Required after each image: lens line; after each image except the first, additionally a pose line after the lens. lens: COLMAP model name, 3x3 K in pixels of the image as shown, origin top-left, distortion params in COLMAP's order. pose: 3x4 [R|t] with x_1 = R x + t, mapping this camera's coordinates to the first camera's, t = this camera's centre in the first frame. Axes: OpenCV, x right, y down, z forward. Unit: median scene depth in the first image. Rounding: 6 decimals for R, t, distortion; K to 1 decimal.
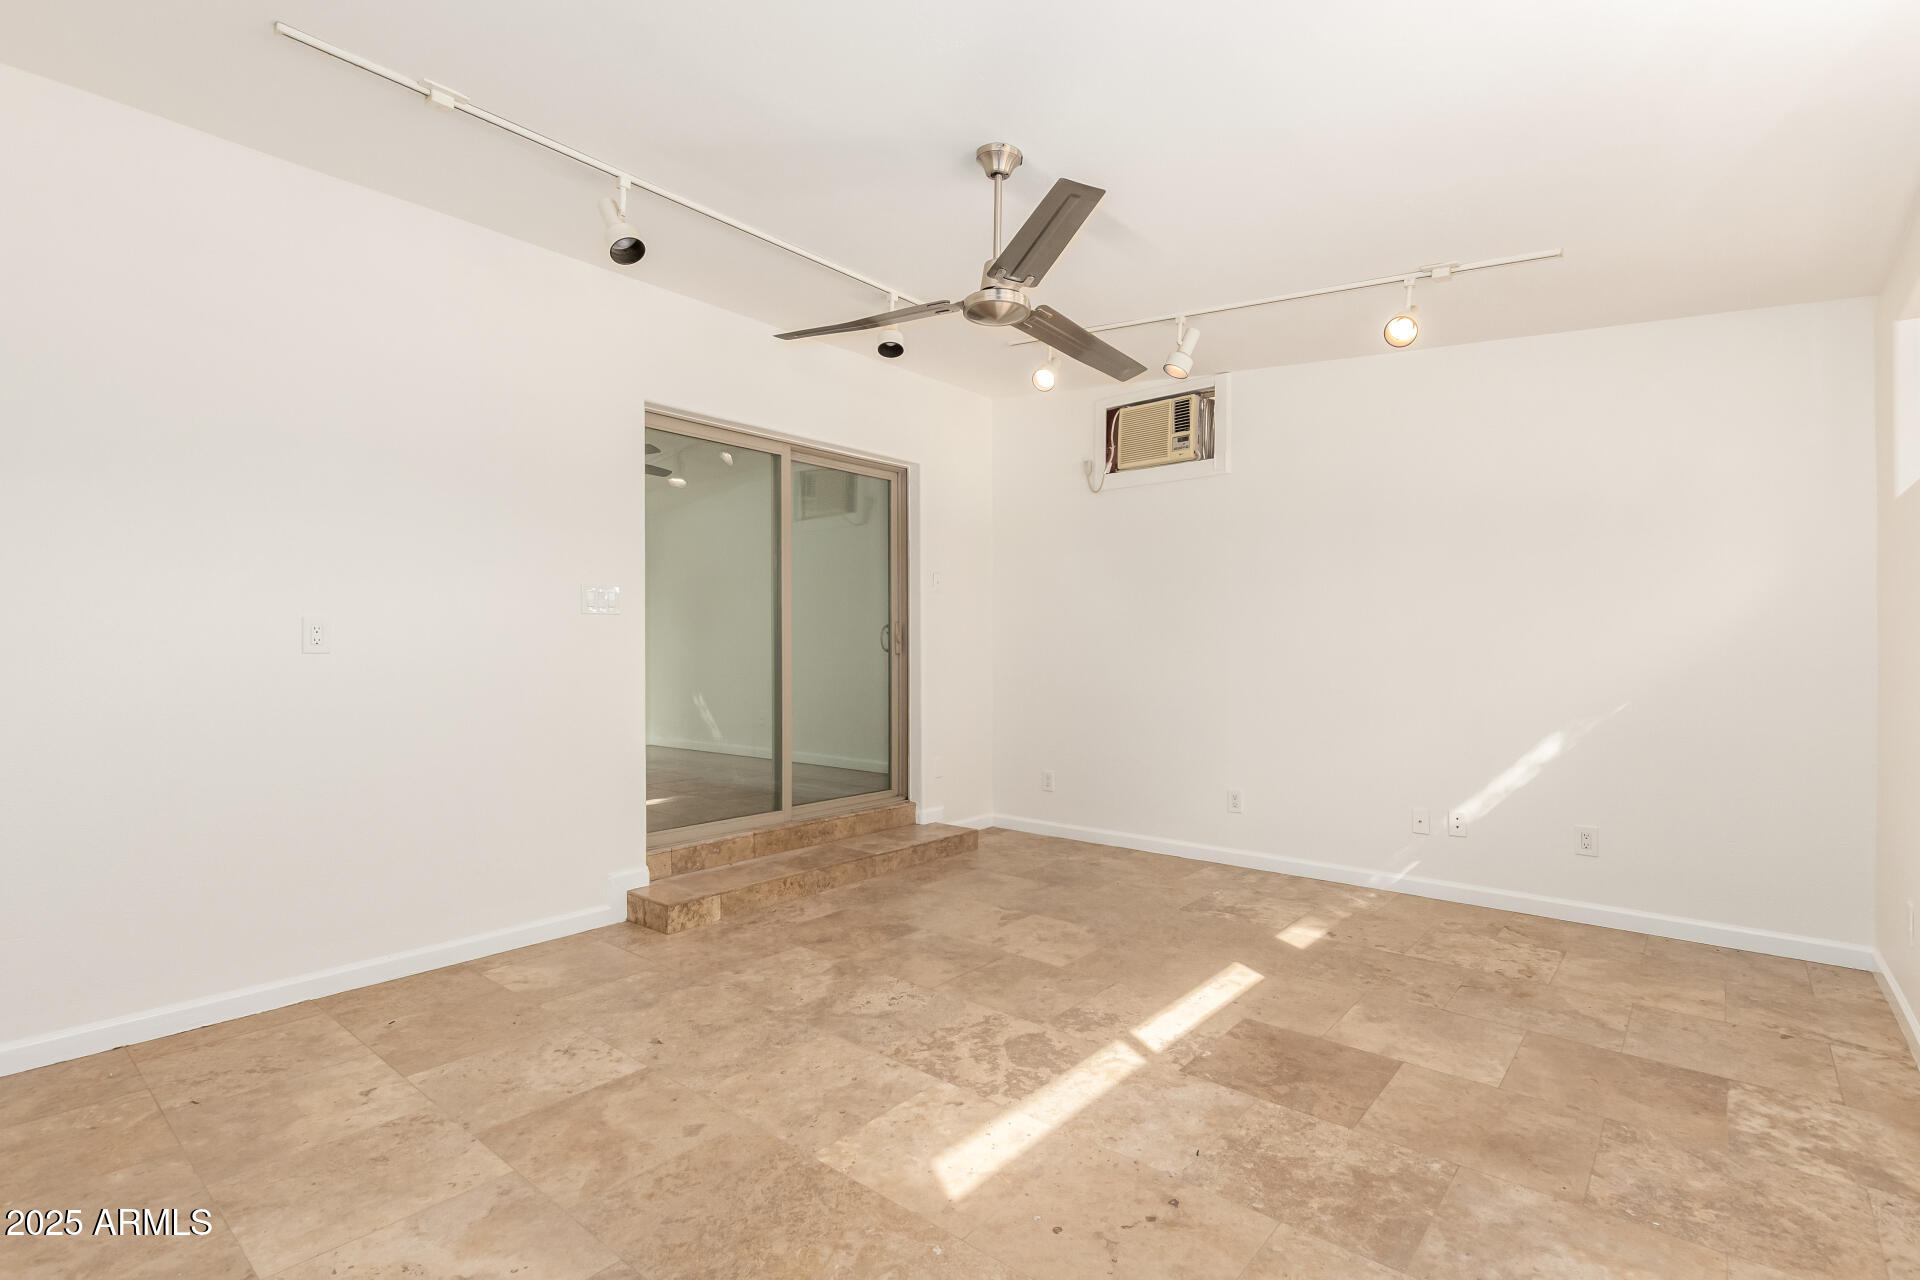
lens RADIAL K [[896.0, 0, 960.3], [0, 896.0, 642.9], [0, 0, 1]] dist [0.001813, 0.000339]
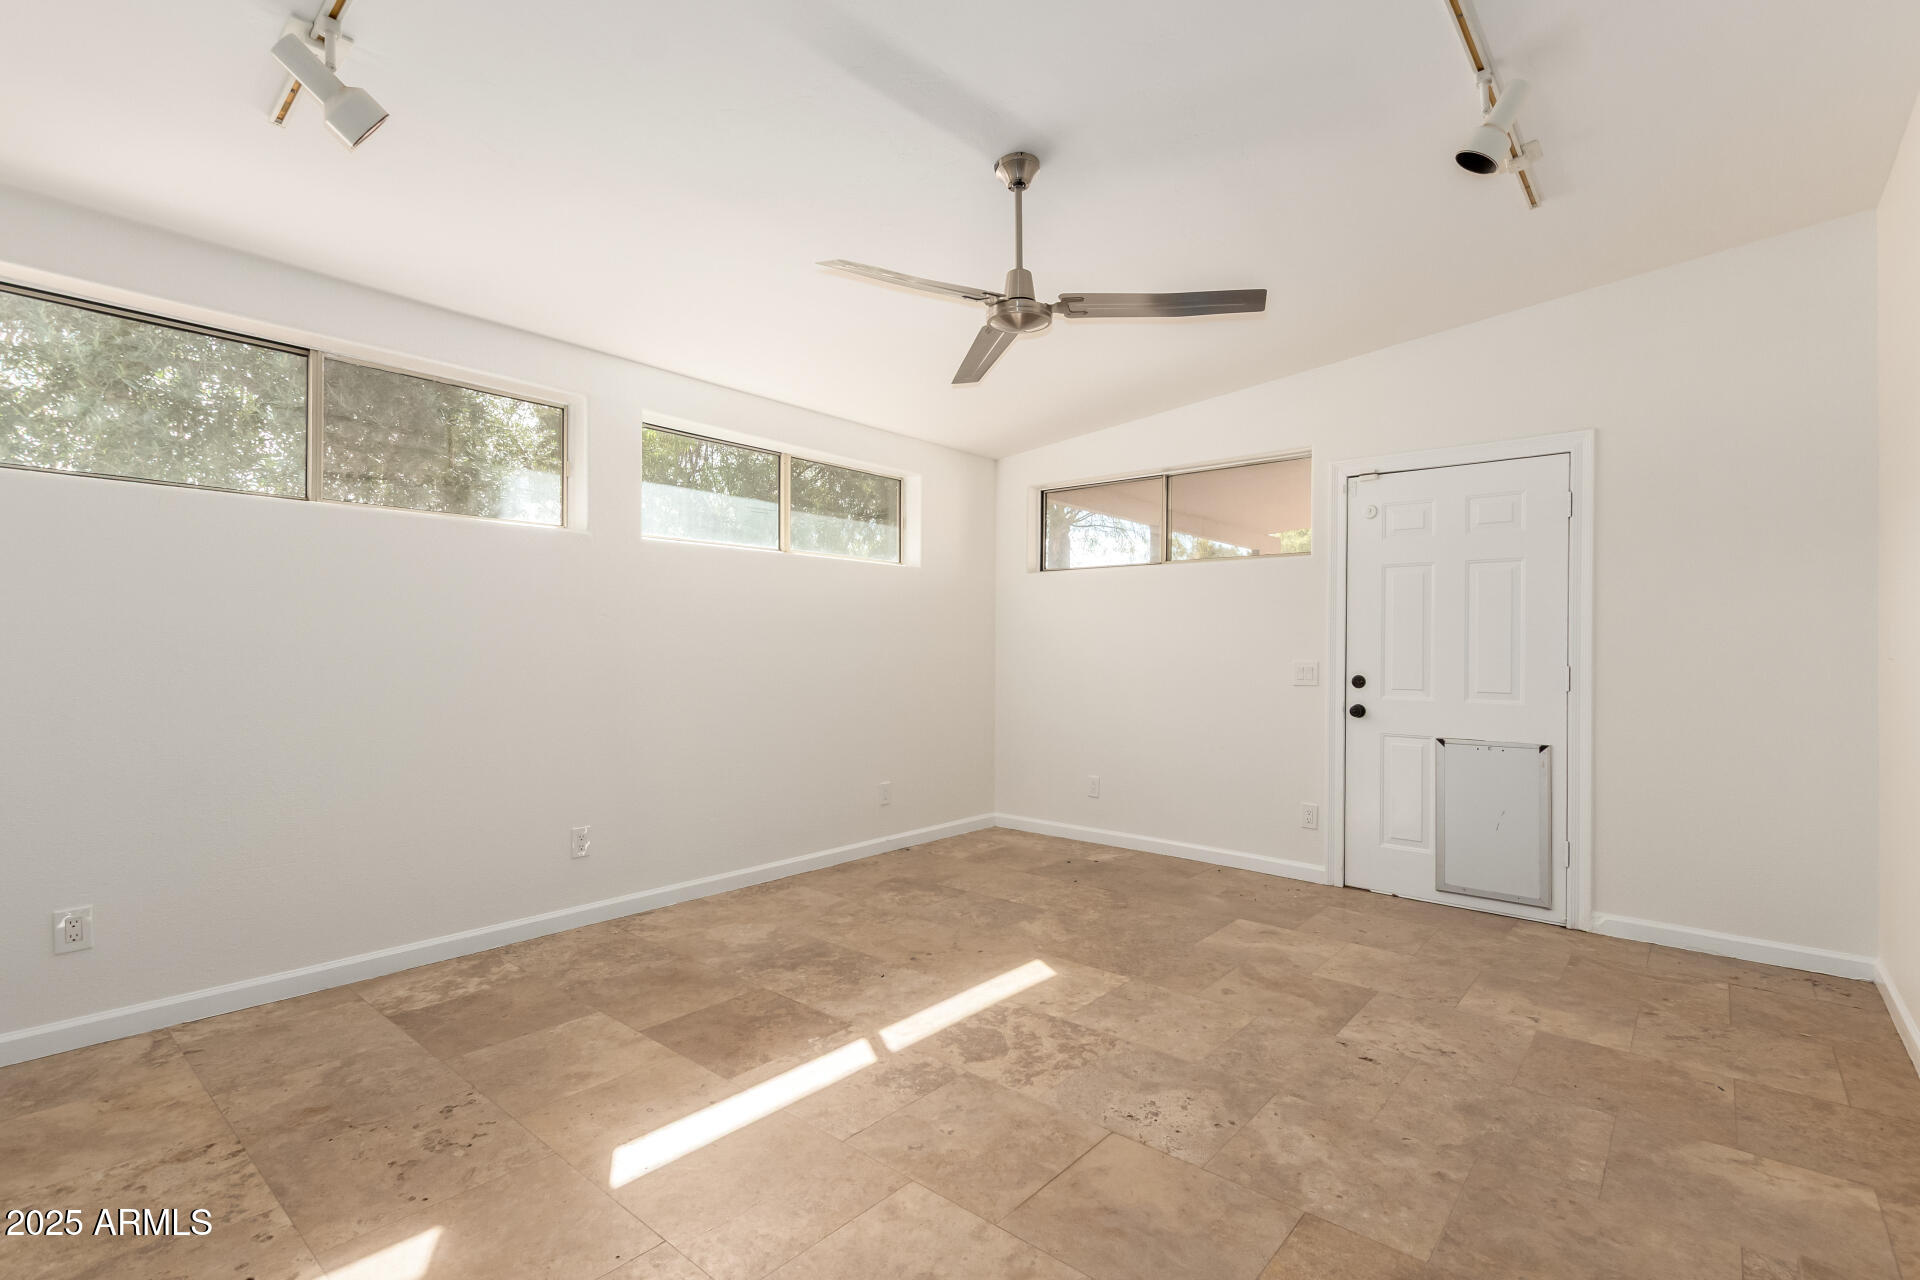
lens RADIAL K [[896.0, 0, 959.2], [0, 896.0, 644.7], [0, 0, 1]] dist [0.001813, 0.000339]
pose [[-0.999988, -0.004364, 0.002356, 0.108678], [-0.004393, 0.999913, -0.012467, 0.013120], [-0.002302, -0.012477, -0.999920, 2.108518]]
